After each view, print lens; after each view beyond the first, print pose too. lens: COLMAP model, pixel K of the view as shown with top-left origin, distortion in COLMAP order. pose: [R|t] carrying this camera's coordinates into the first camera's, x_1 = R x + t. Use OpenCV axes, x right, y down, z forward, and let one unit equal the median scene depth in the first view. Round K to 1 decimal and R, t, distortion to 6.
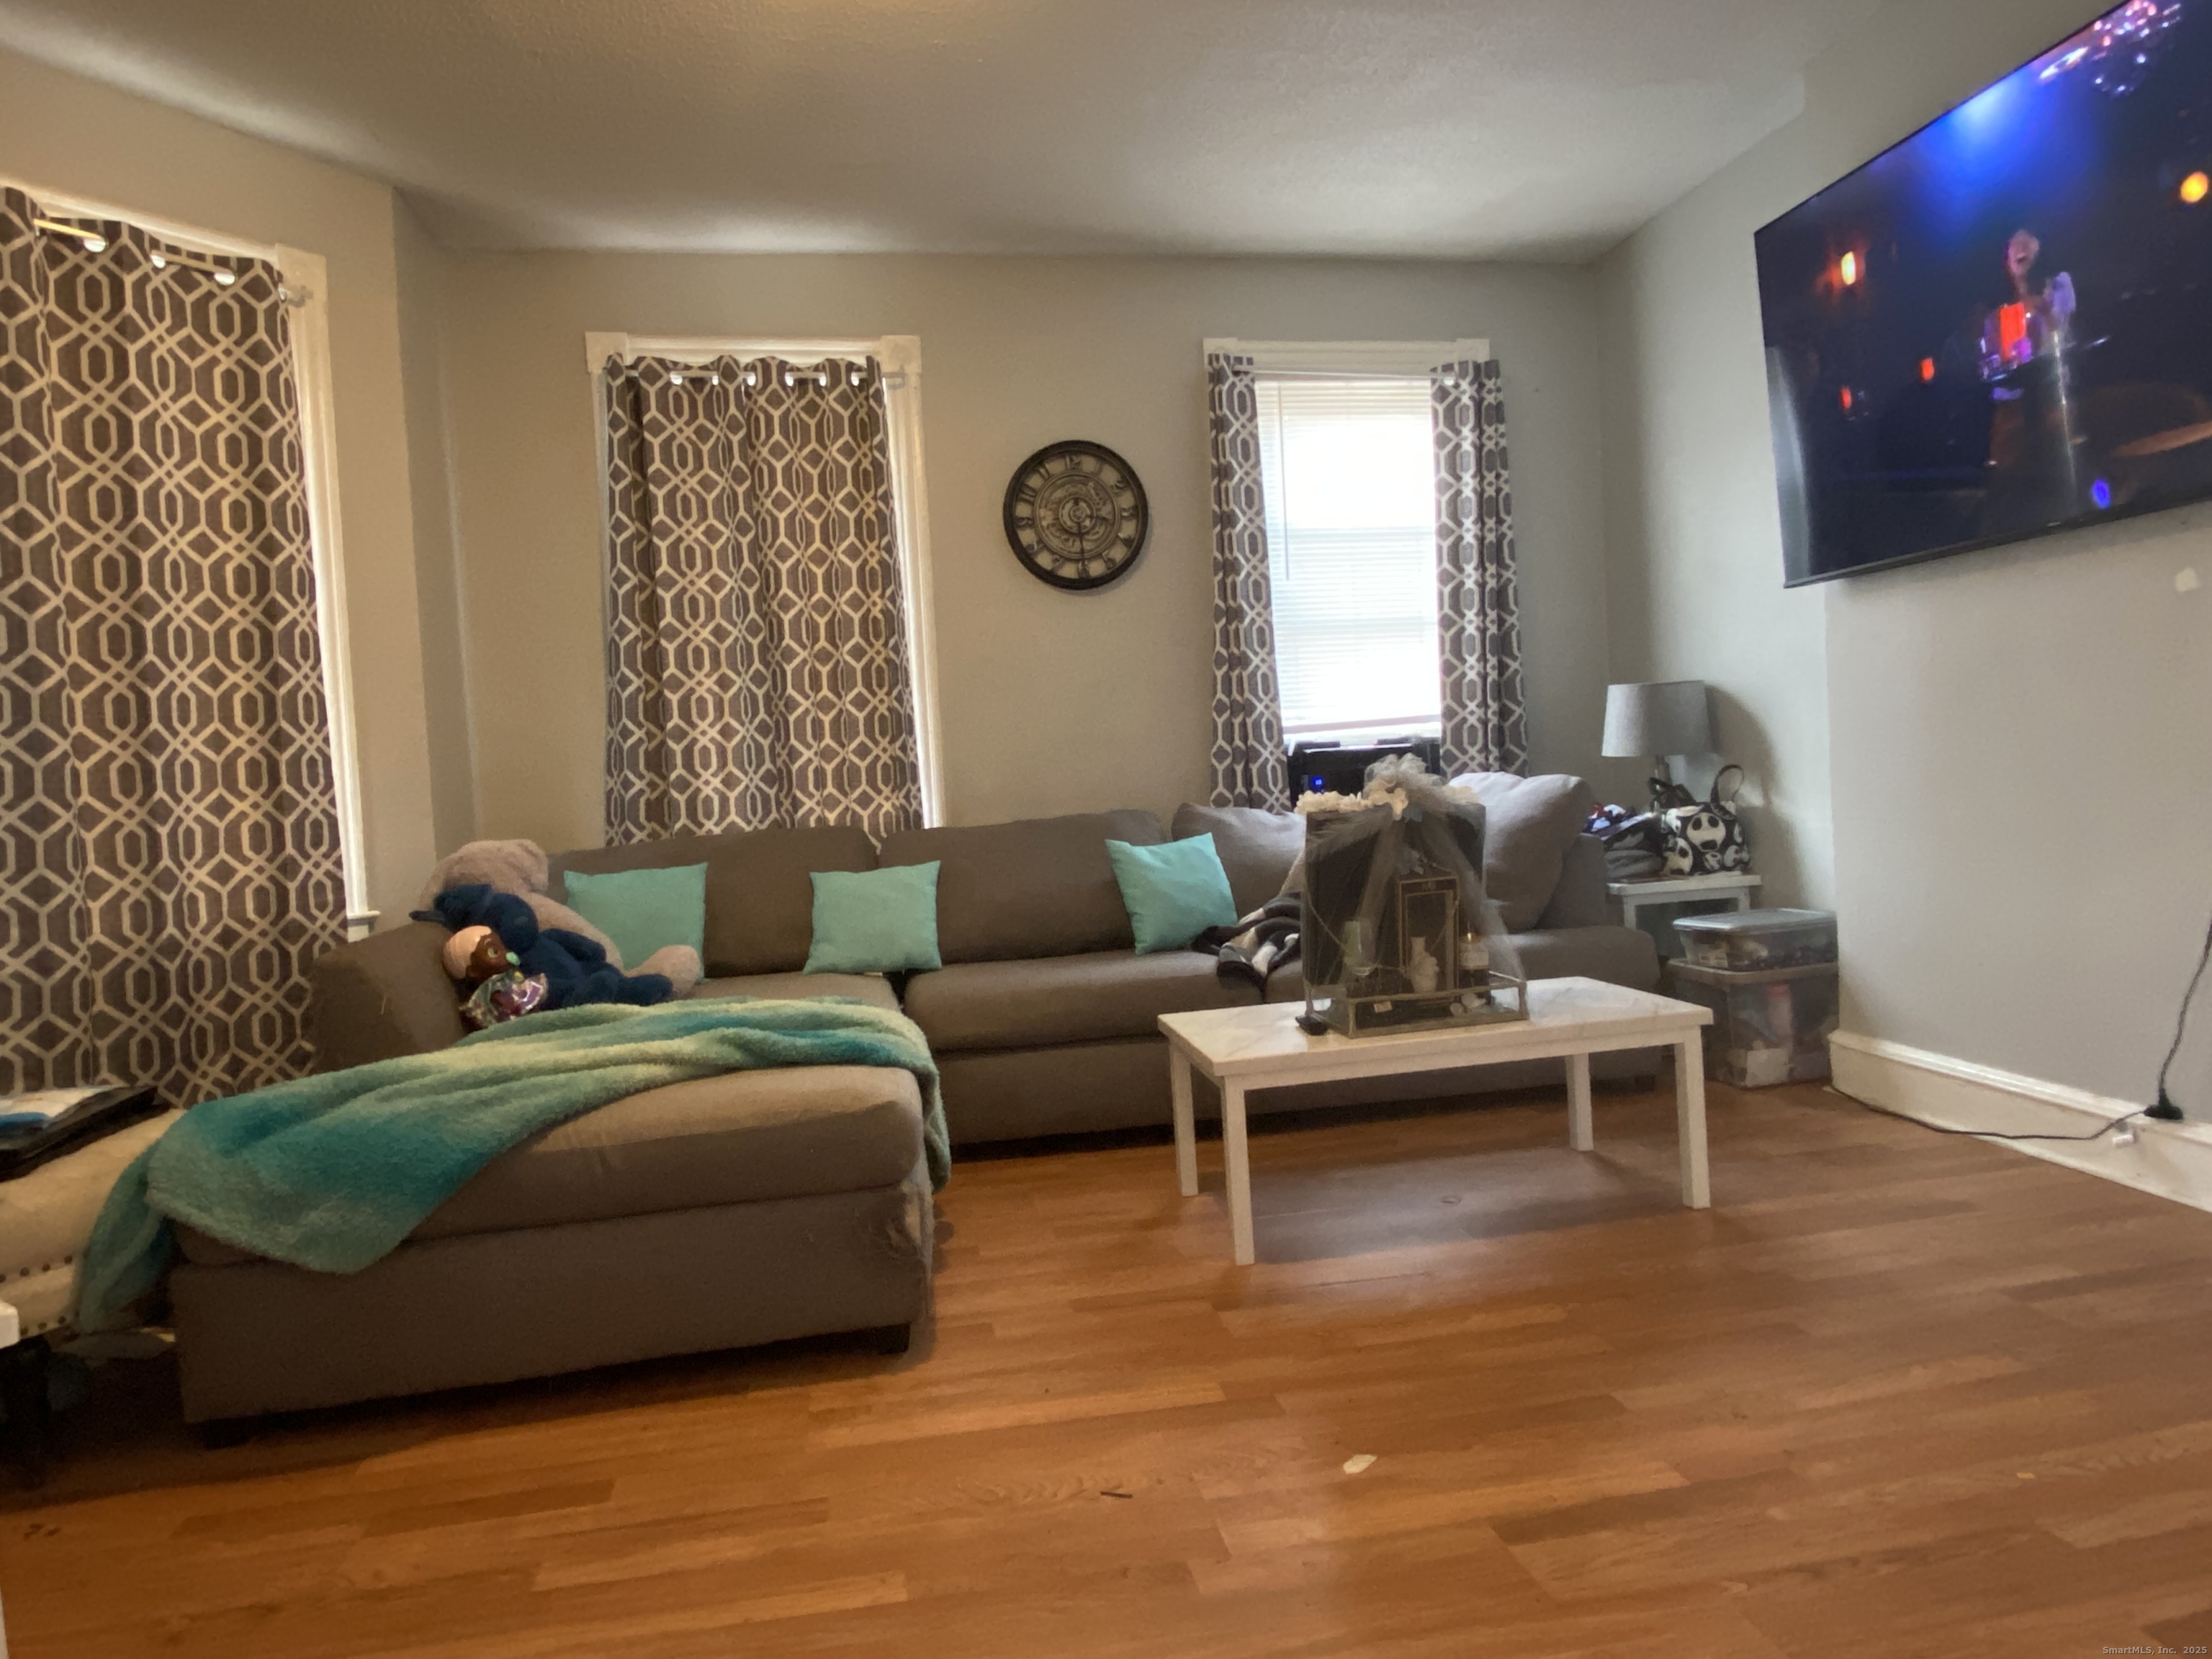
lens RADIAL K [[1305.5, 0, 1100.1], [0, 1305.5, 827.9], [0, 0, 1]] dist [0.024794, -0.018301]
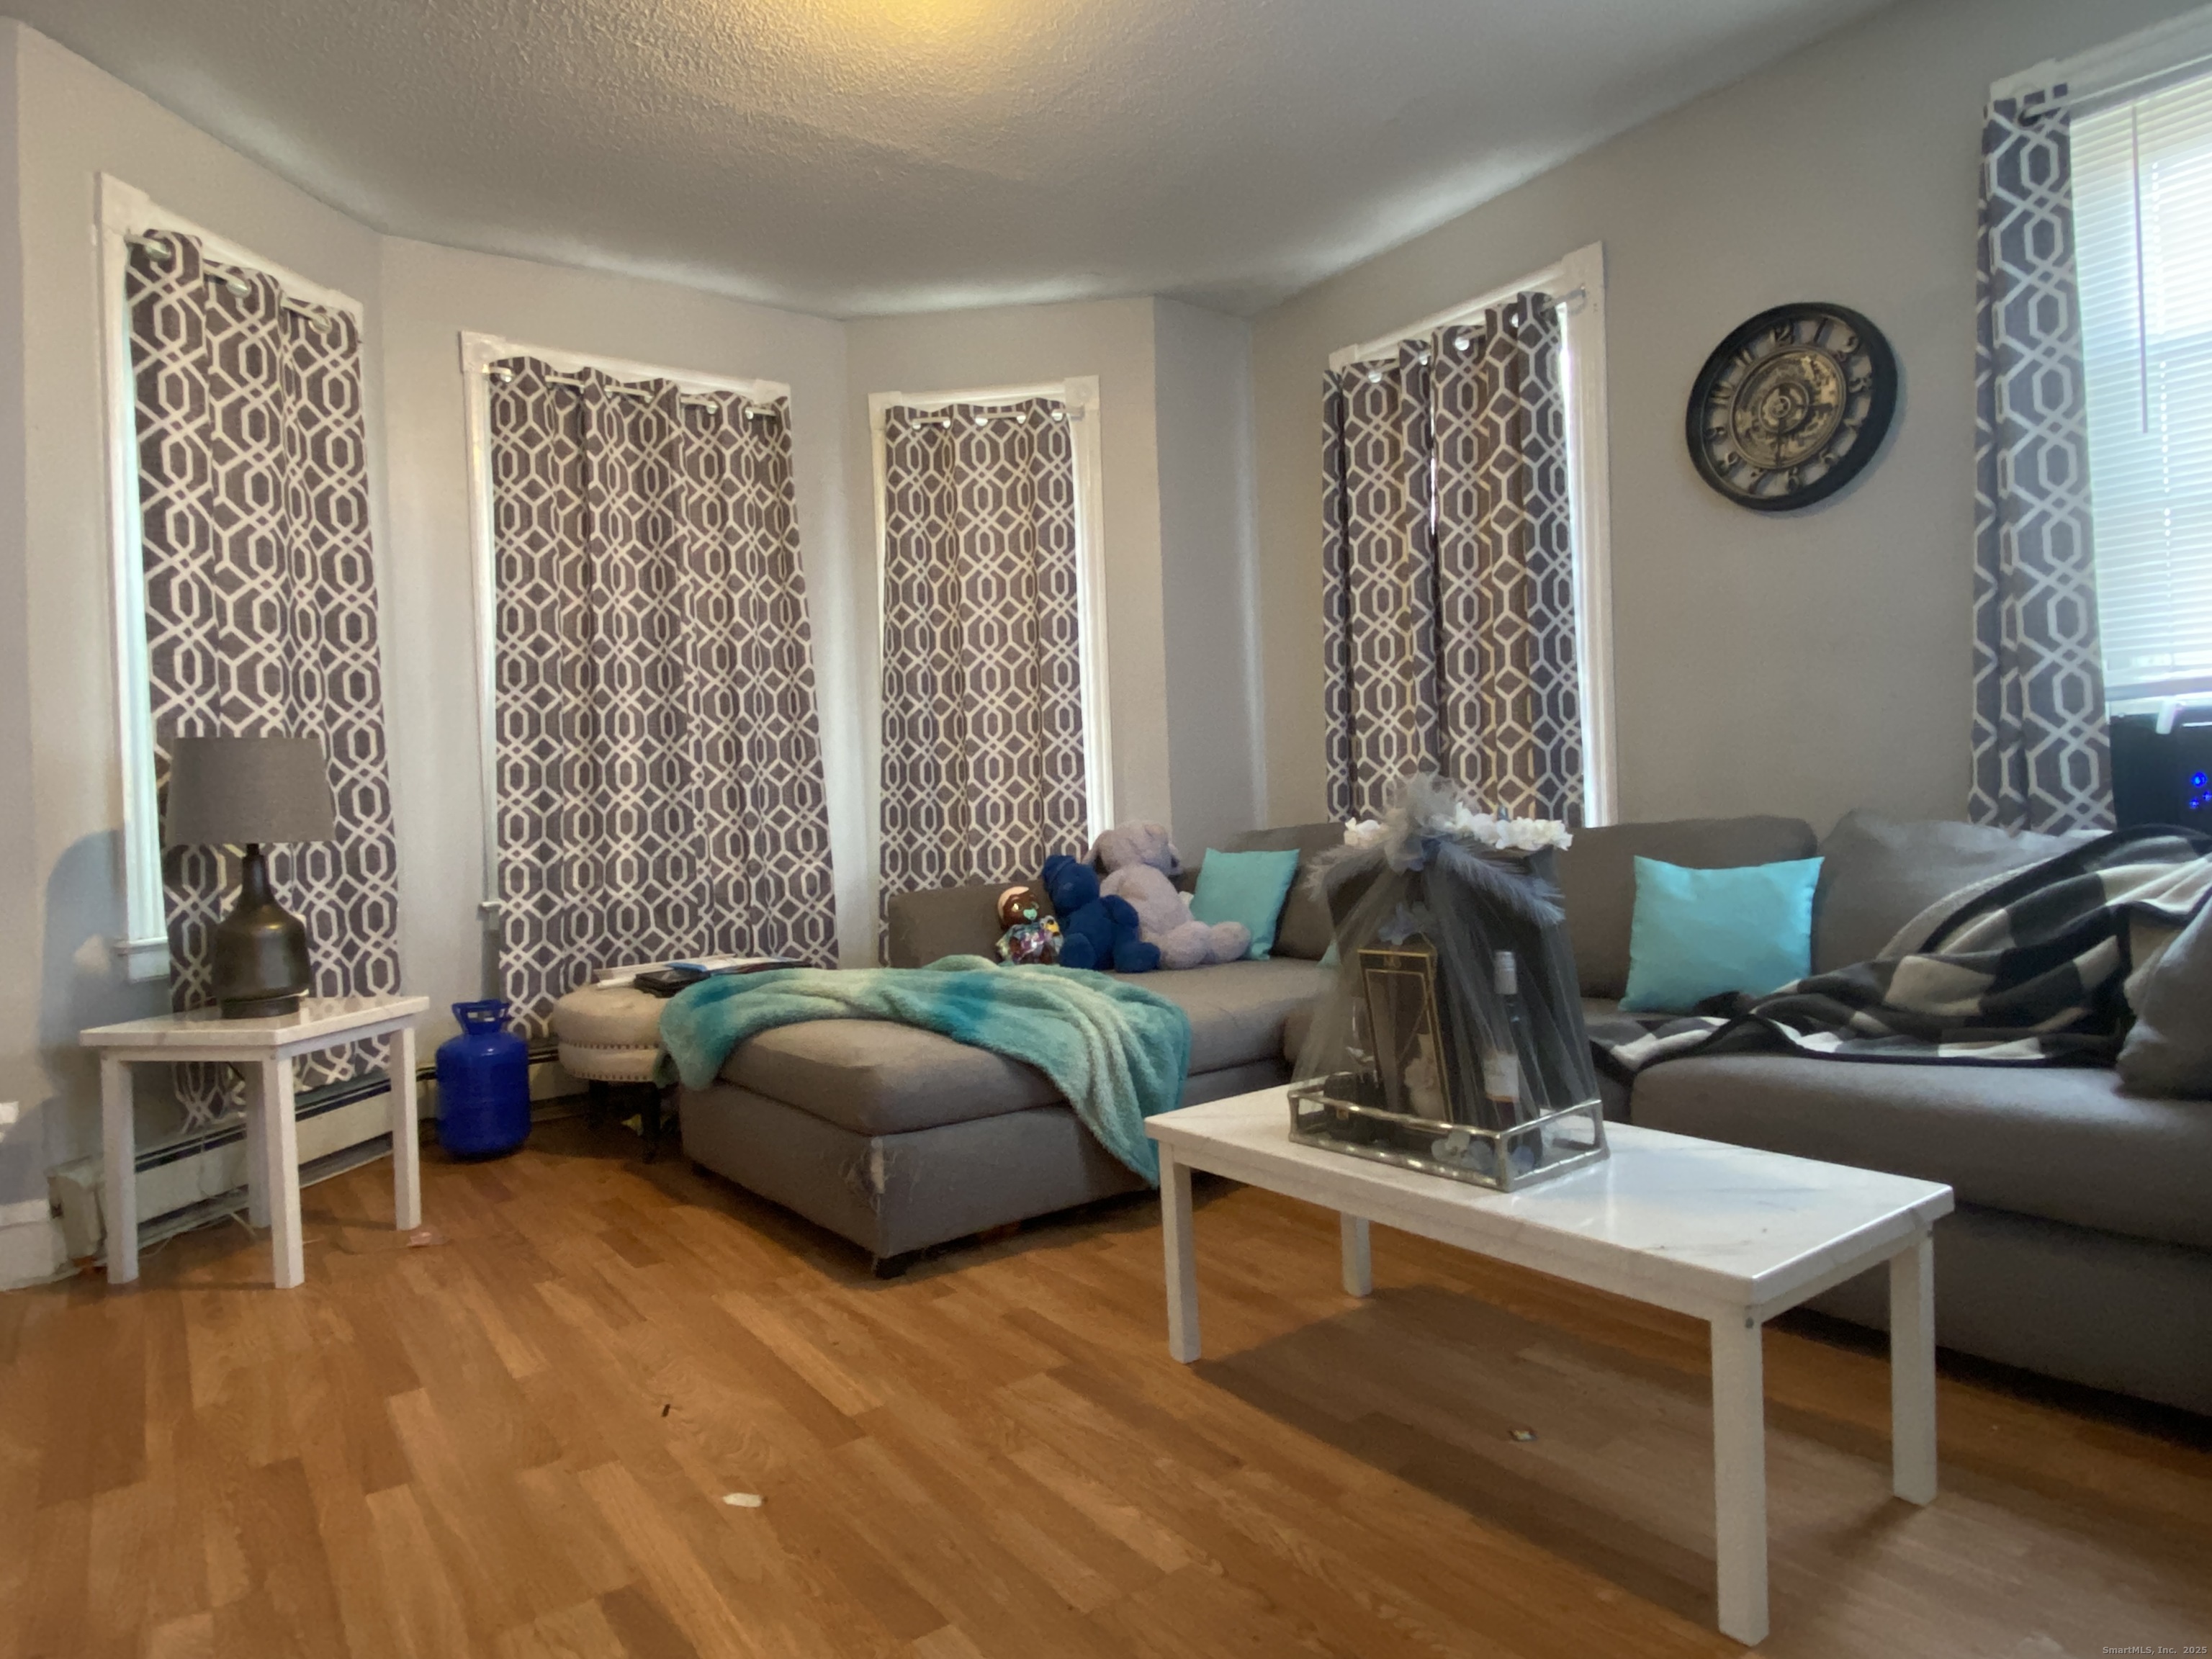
lens RADIAL K [[1305.5, 0, 1095.6], [0, 1305.5, 826.1], [0, 0, 1]] dist [0.024794, -0.018301]
pose [[0.439243, 0.051573, -0.896887, 0.801017], [-0.018968, 0.998661, 0.048136, -0.056178], [0.898168, -0.004131, 0.439633, 0.541267]]
